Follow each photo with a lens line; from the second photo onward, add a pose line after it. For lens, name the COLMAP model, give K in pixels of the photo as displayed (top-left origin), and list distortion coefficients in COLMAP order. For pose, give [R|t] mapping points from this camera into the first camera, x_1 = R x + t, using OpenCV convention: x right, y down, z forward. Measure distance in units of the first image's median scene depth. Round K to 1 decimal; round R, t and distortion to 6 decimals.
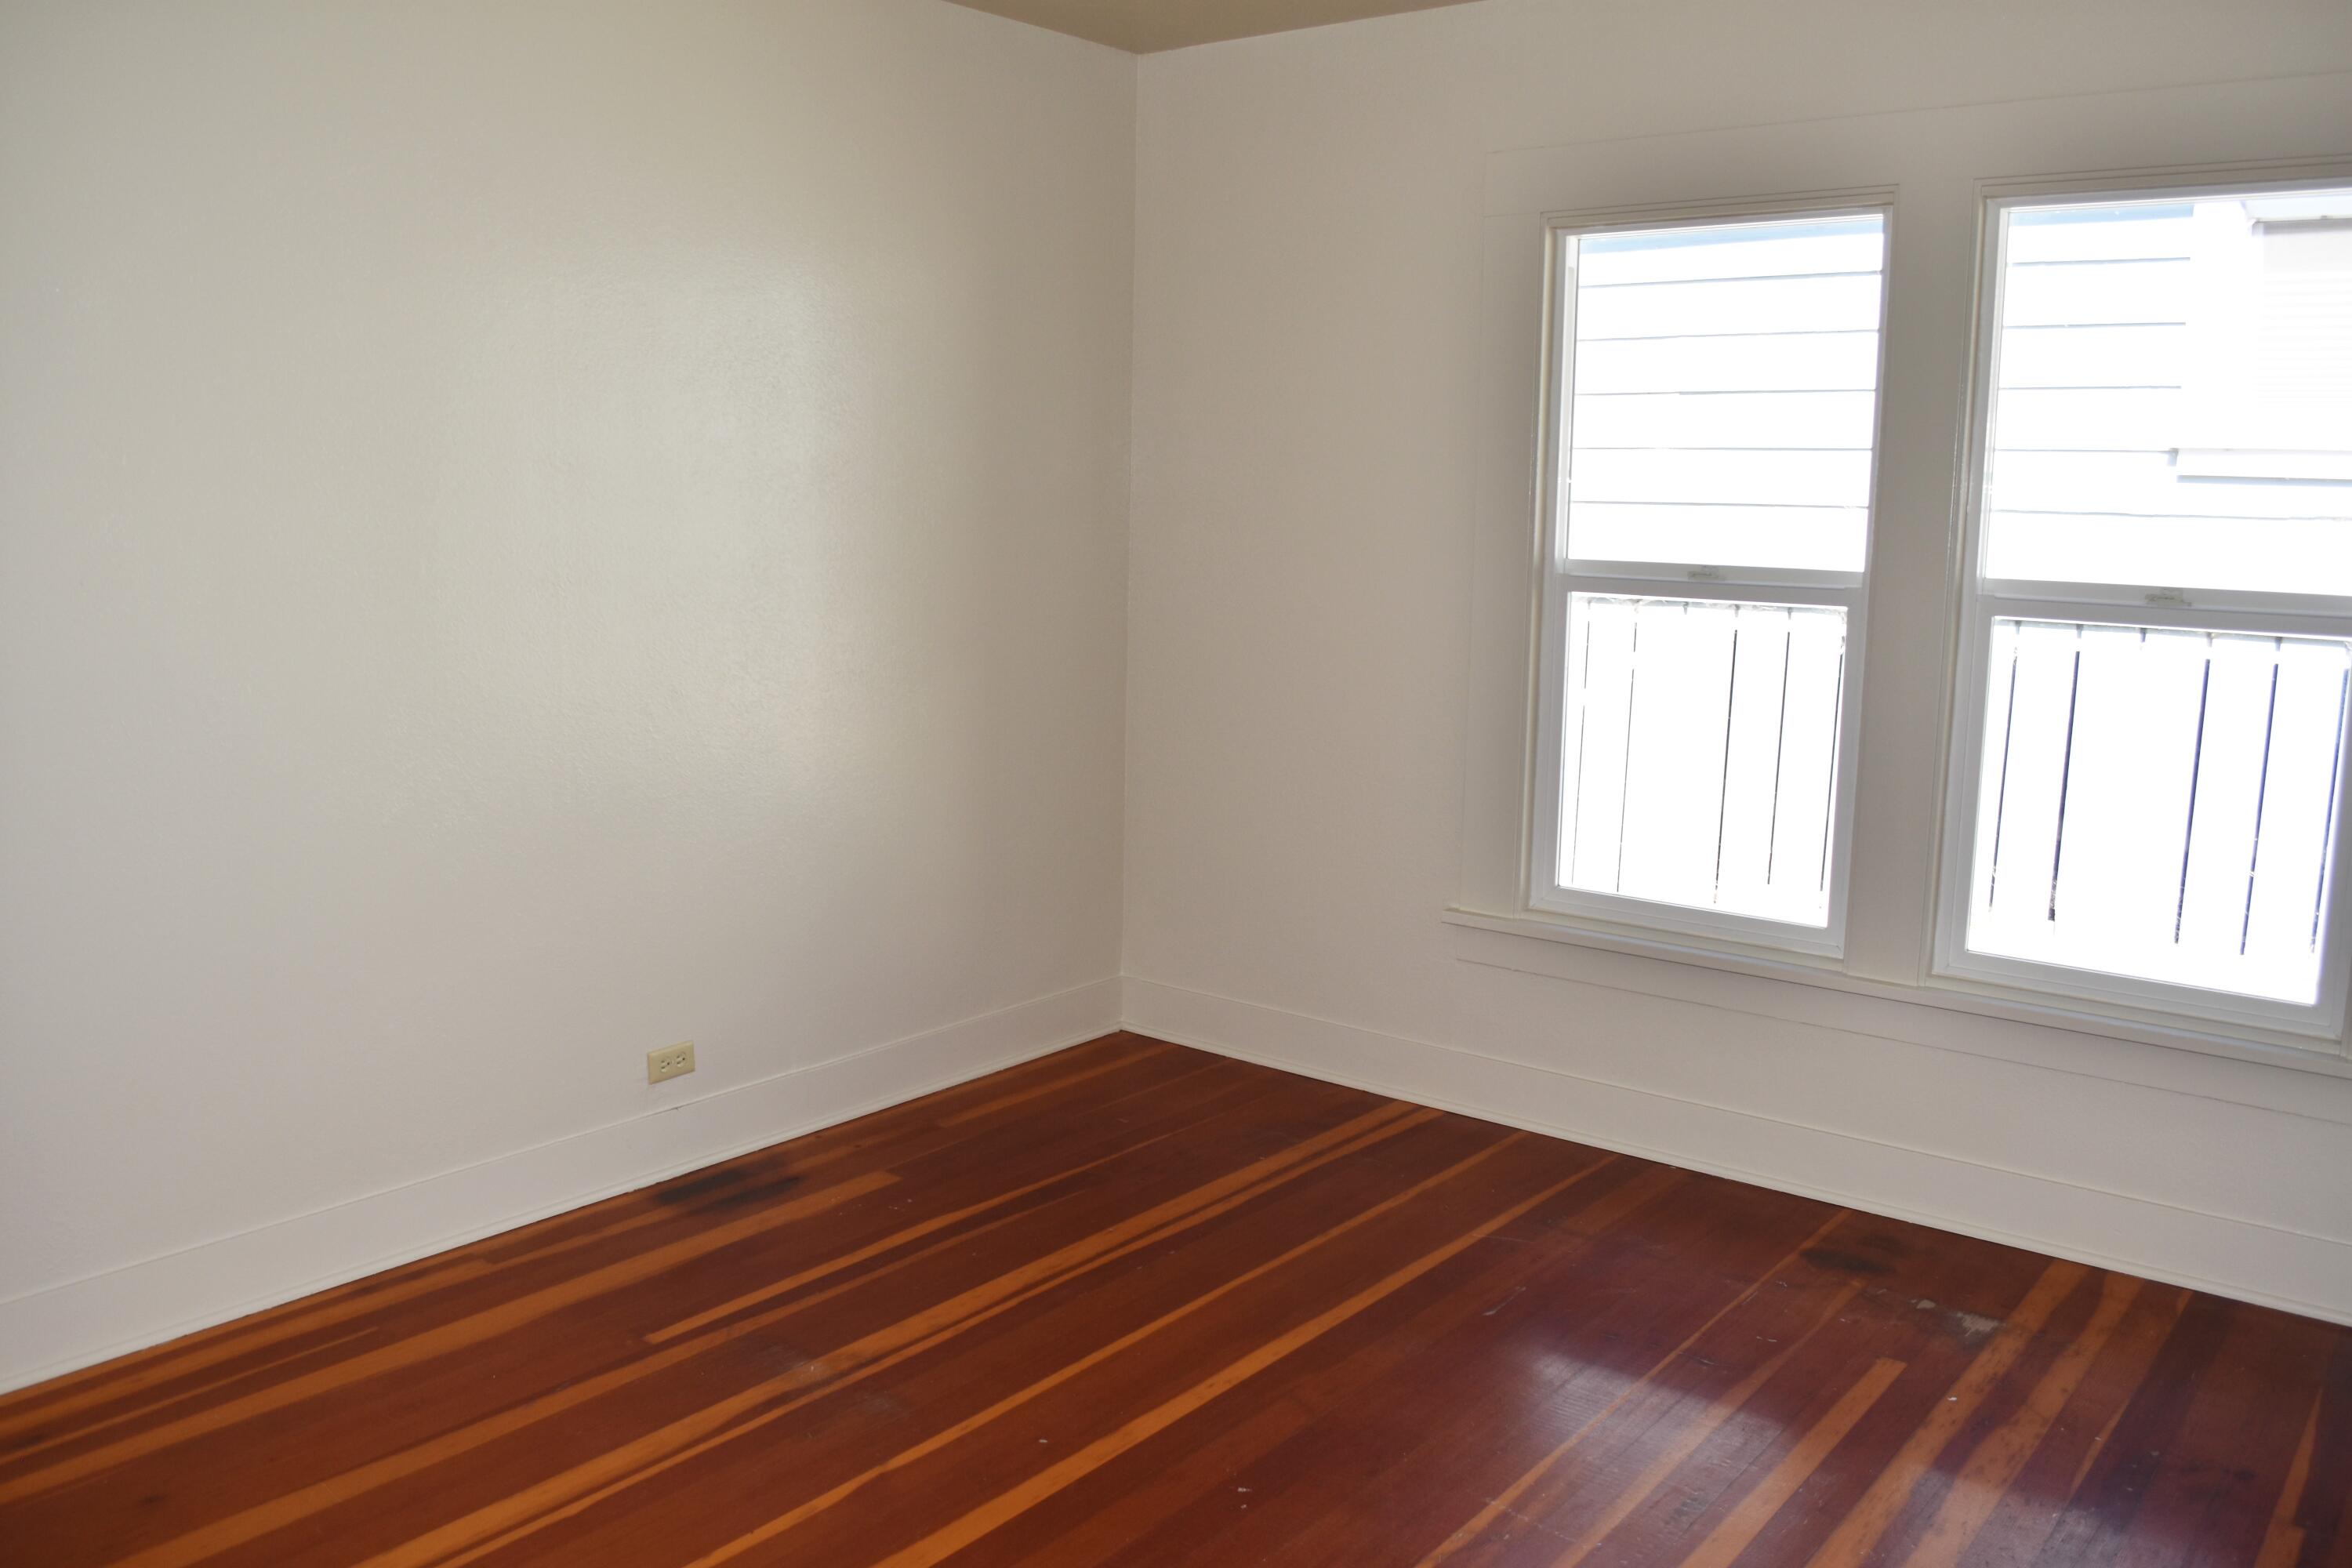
lens RADIAL K [[1874.1, 0, 1166.6], [0, 1874.1, 769.8], [0, 0, 1]] dist [-0.082292, 0.014982]
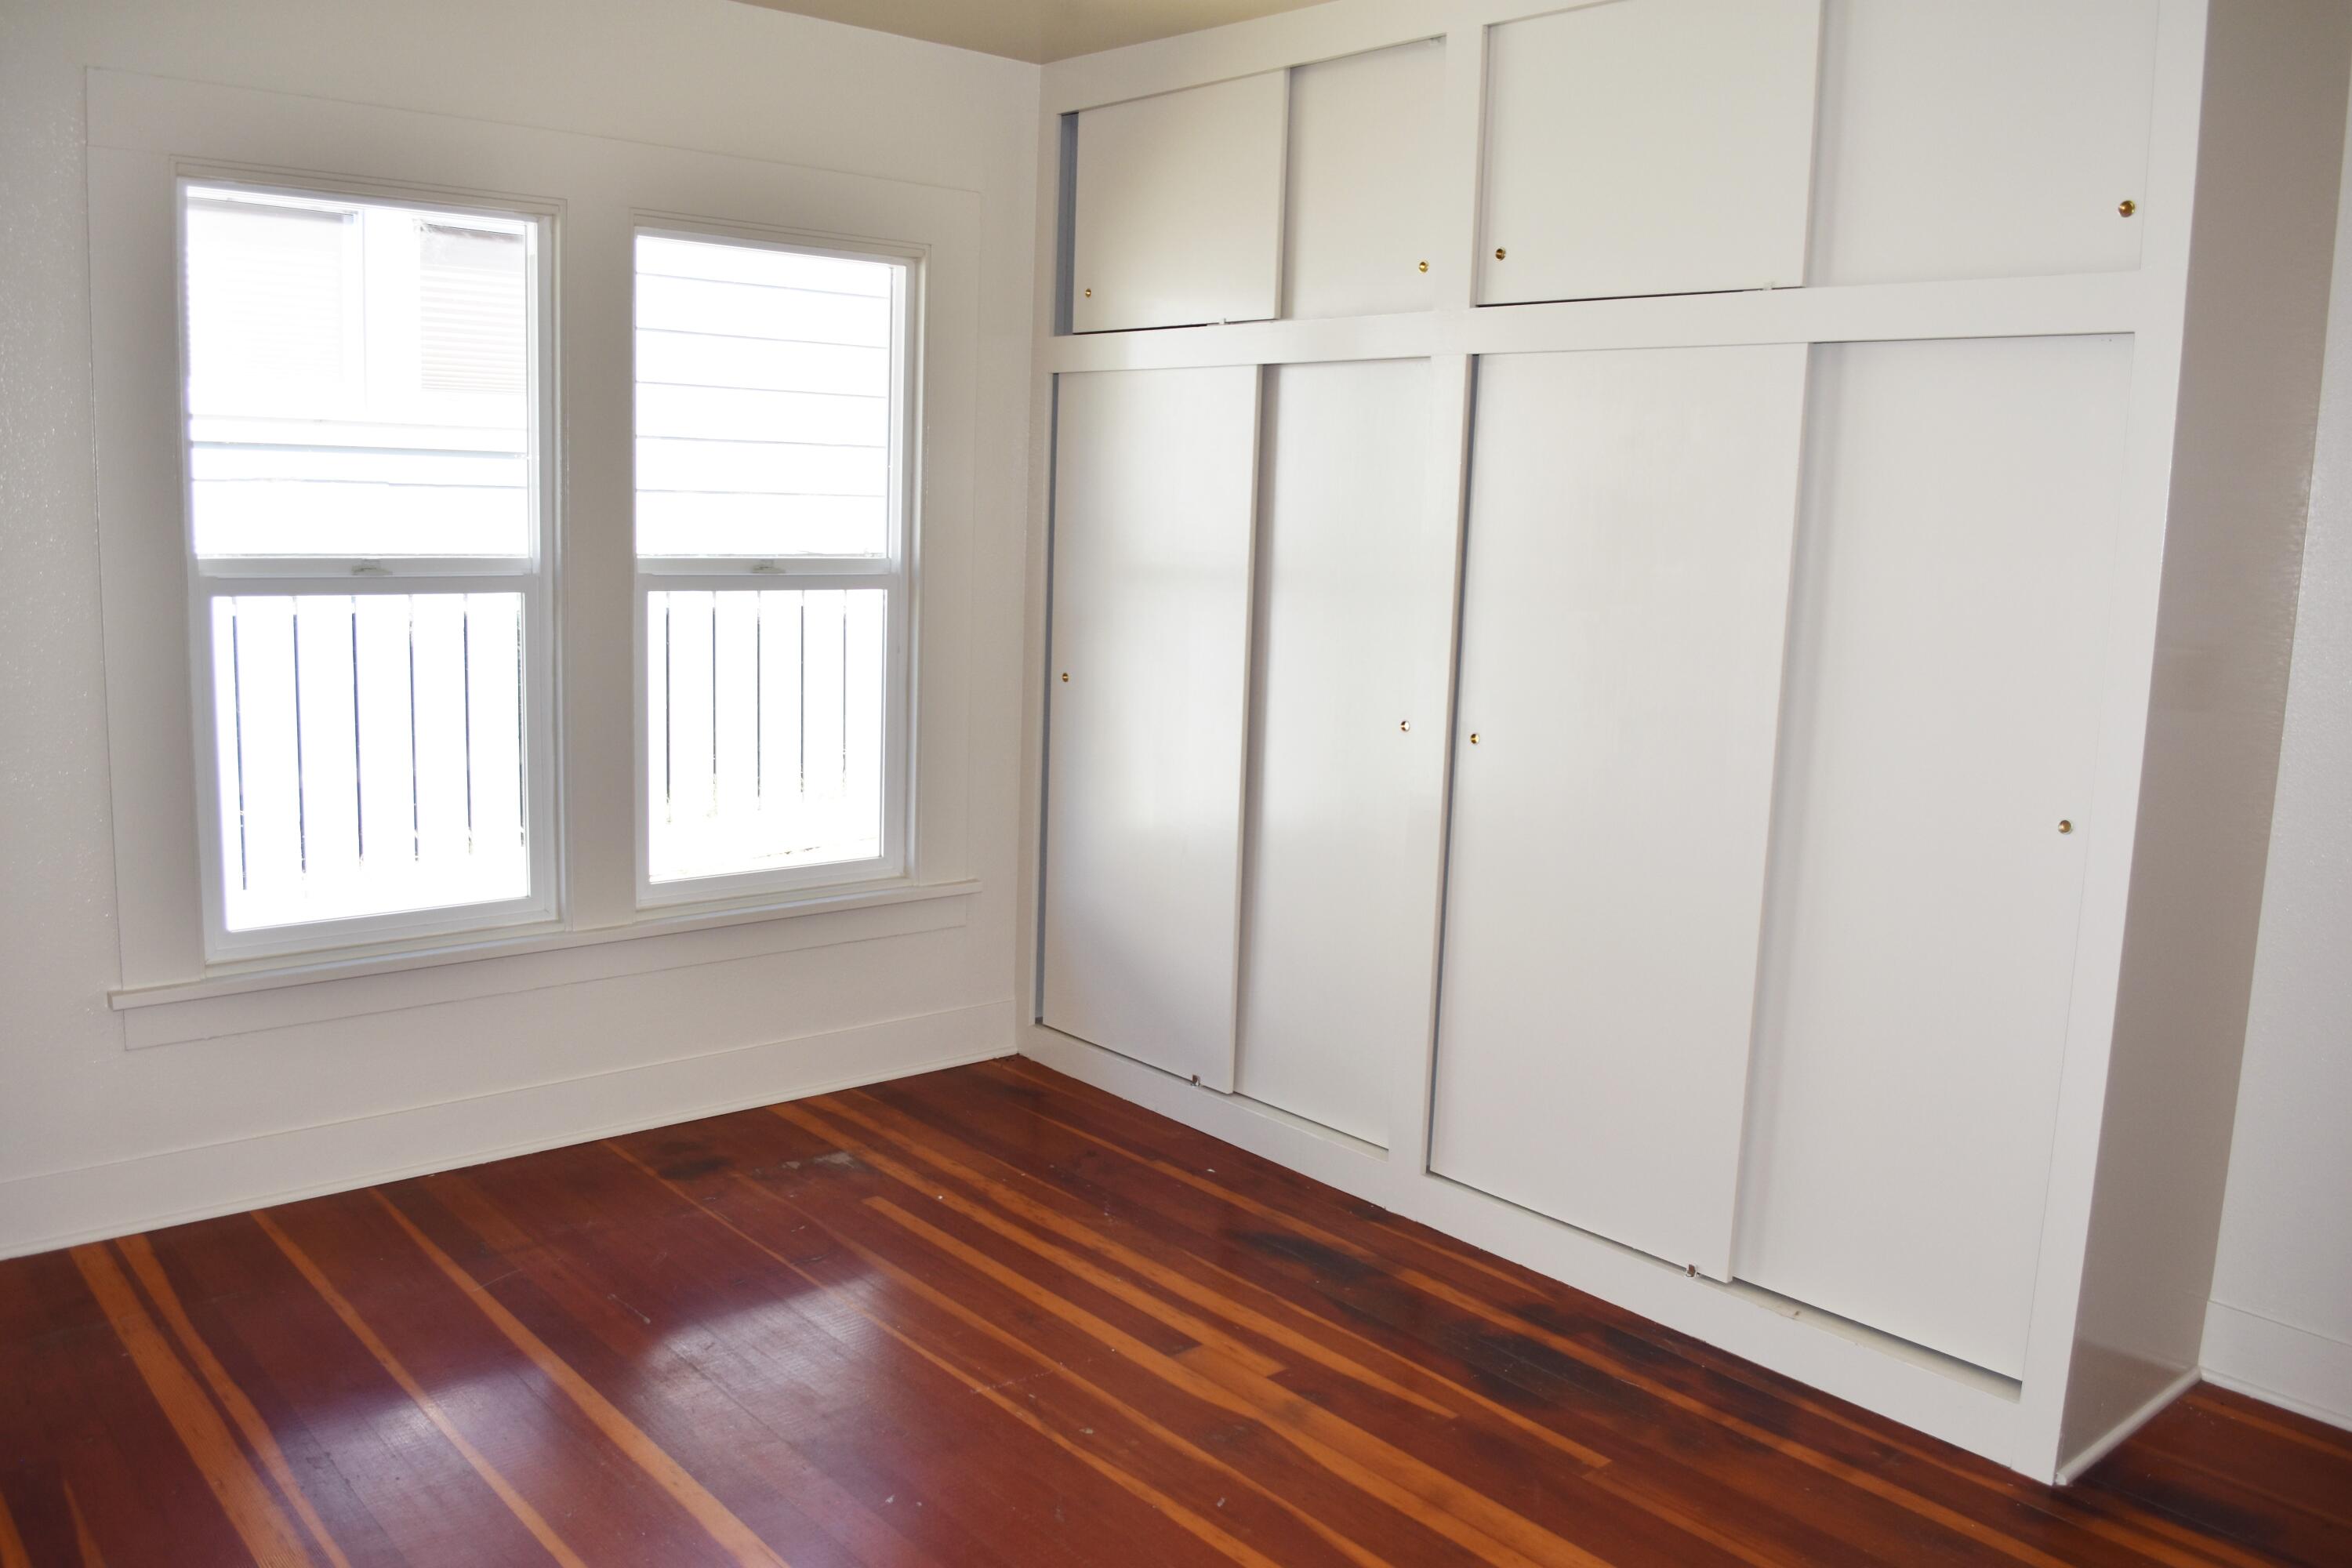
lens RADIAL K [[1874.1, 0, 1166.6], [0, 1874.1, 769.8], [0, 0, 1]] dist [-0.082292, 0.014982]
pose [[0.173126, -0.151506, 0.973177, -0.613223], [0.118199, 0.984152, 0.132188, -0.084434], [-0.977781, 0.092144, 0.188290, 0.451261]]
